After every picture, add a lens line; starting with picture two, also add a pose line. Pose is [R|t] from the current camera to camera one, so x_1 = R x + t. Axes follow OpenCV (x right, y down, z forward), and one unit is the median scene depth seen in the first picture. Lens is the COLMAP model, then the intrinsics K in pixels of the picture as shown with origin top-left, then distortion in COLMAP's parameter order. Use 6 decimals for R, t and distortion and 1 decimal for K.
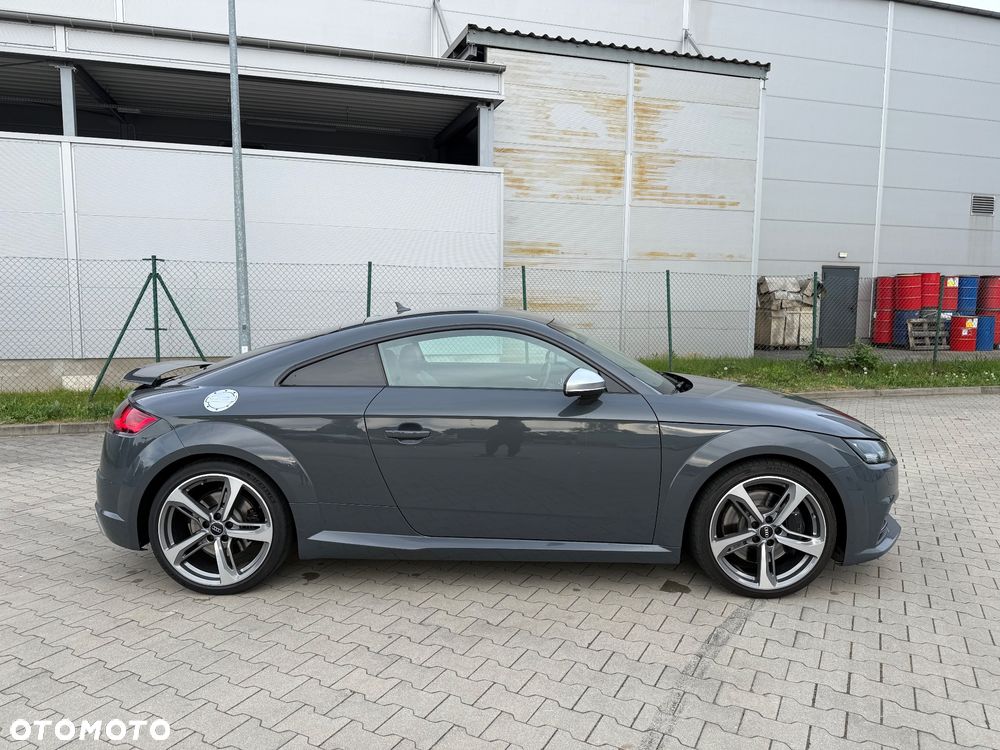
lens RADIAL K [[697.4, 0, 495.8], [0, 697.4, 380.2], [0, 0, 1]] dist [0.053523, -0.063540]
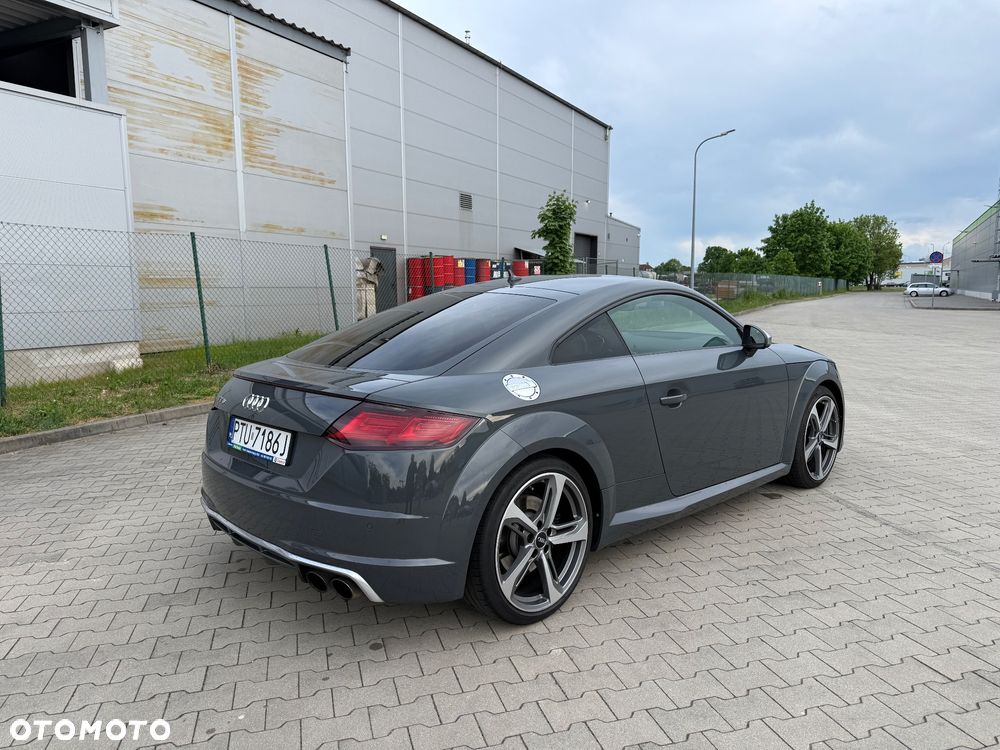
lens RADIAL K [[701.1, 0, 500.0], [0, 701.1, 375.0], [0, 0, 1]] dist [0.061098, -0.071744]
pose [[0.715083, -0.096933, 0.692286, -0.354792], [0.083062, 0.995105, 0.053536, -0.010520], [-0.694087, 0.019220, 0.719635, 0.157051]]
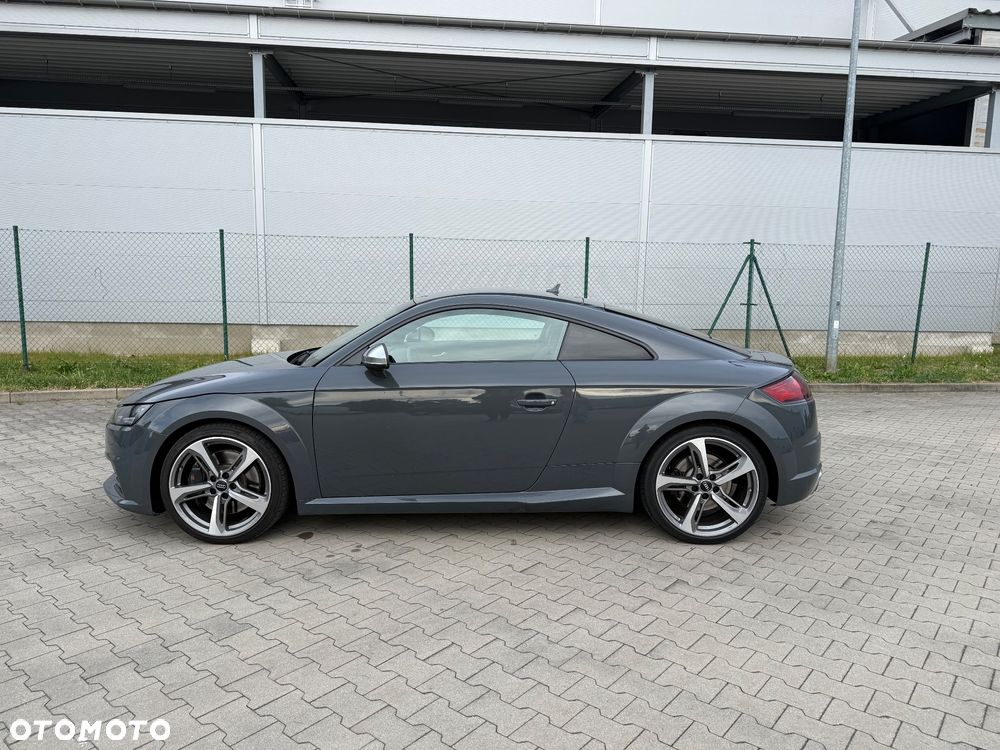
lens RADIAL K [[701.1, 0, 500.0], [0, 701.1, 375.0], [0, 0, 1]] dist [0.061098, -0.071744]
pose [[0.979924, 0.037016, -0.195907, -0.652537], [-0.031054, 0.998959, 0.033415, 0.016388], [0.196939, -0.026661, 0.980053, -0.208019]]
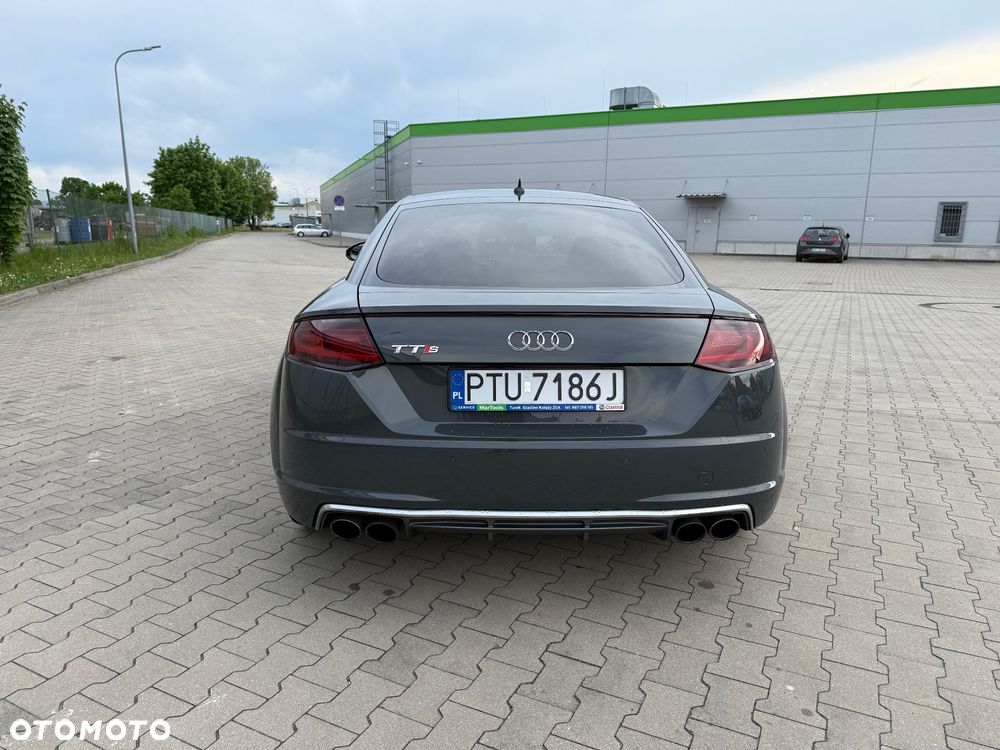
lens RADIAL K [[701.1, 0, 500.0], [0, 701.1, 375.0], [0, 0, 1]] dist [0.061098, -0.071744]
pose [[-0.029274, -0.210489, 0.977158, -0.439932], [0.095237, 0.972542, 0.212348, -0.028779], [-0.995024, 0.099278, -0.008424, 0.466217]]
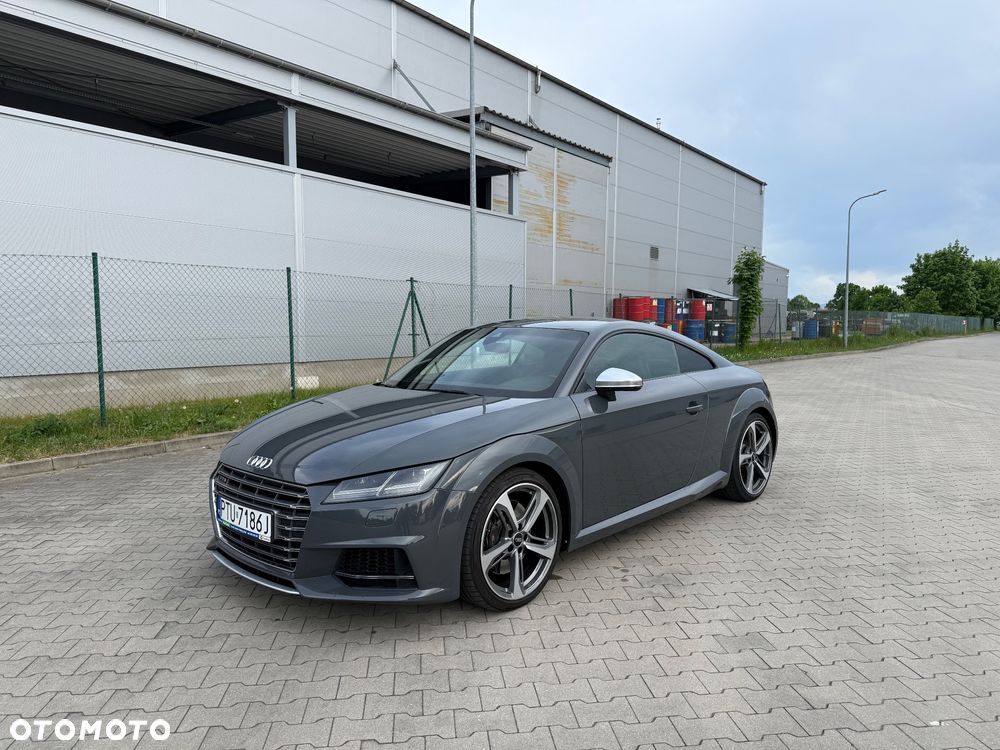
lens RADIAL K [[696.3, 0, 503.3], [0, 696.3, 380.6], [0, 0, 1]] dist [0.062231, -0.078994]
pose [[0.815179, -0.050413, 0.577011, -1.093225], [0.060157, 0.998186, 0.002223, 0.017529], [-0.576077, 0.032899, 0.816733, -0.126688]]
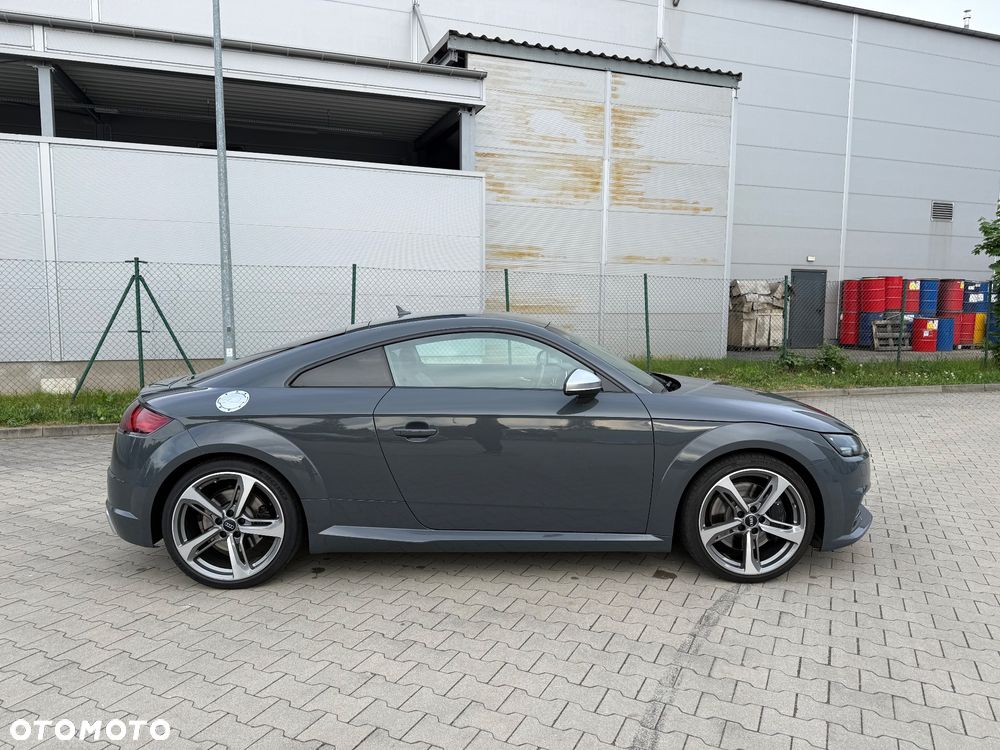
lens RADIAL K [[696.3, 0, 503.3], [0, 696.3, 380.6], [0, 0, 1]] dist [0.062231, -0.078994]
pose [[0.998878, -0.004002, 0.047193, -0.015195], [0.004069, 0.999991, -0.001329, 0.000515], [-0.047188, 0.001520, 0.998885, -0.018973]]
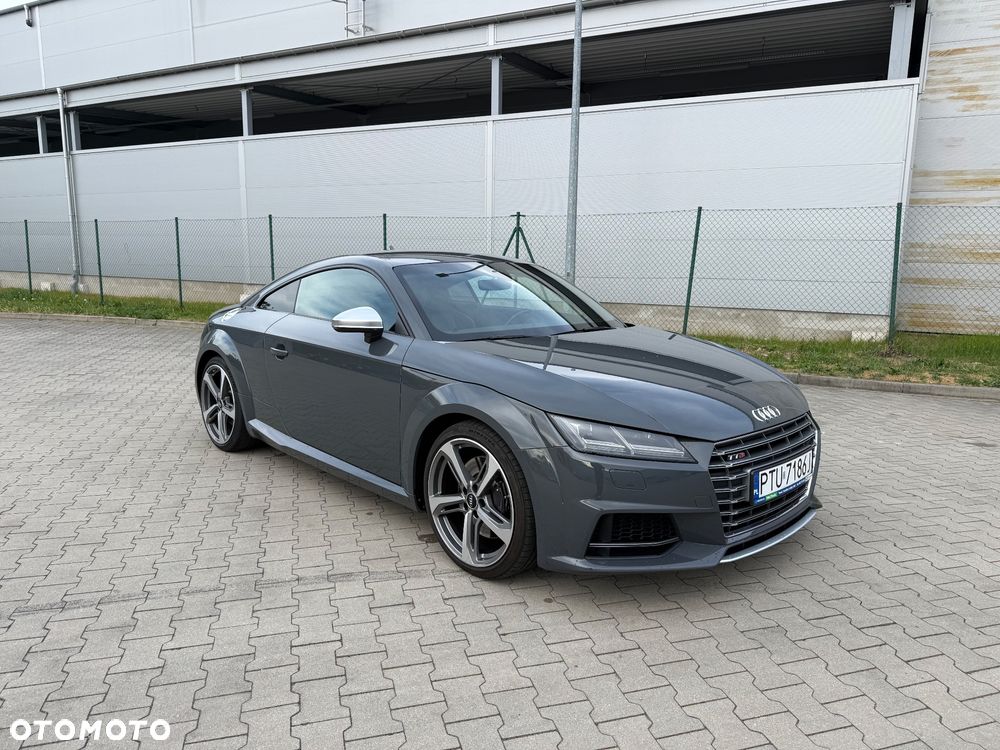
lens RADIAL K [[697.4, 0, 495.8], [0, 697.4, 380.2], [0, 0, 1]] dist [0.053523, -0.063540]
pose [[0.693073, 0.129431, -0.709153, 0.361601], [-0.083498, 0.991541, 0.099367, -0.009566], [0.716015, -0.009655, 0.698018, 0.145142]]
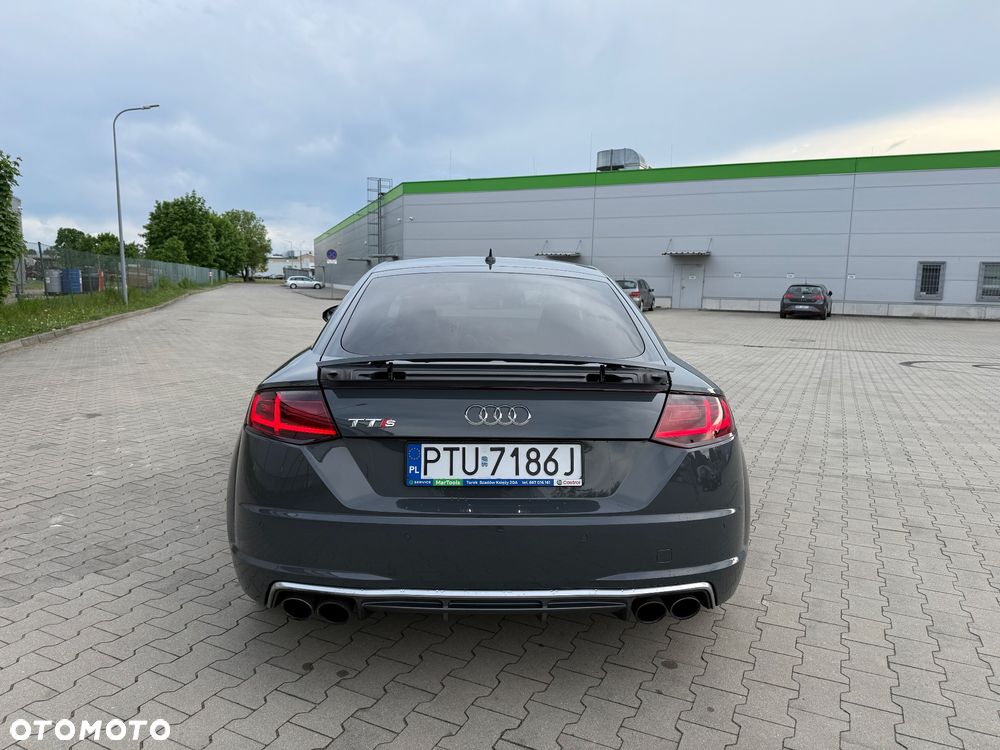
lens RADIAL K [[701.1, 0, 500.0], [0, 701.1, 375.0], [0, 0, 1]] dist [0.061098, -0.071744]
pose [[-0.041025, -0.138981, 0.989445, -0.438845], [0.086895, 0.986030, 0.142104, -0.035029], [-0.995372, 0.091807, -0.028375, 0.454853]]
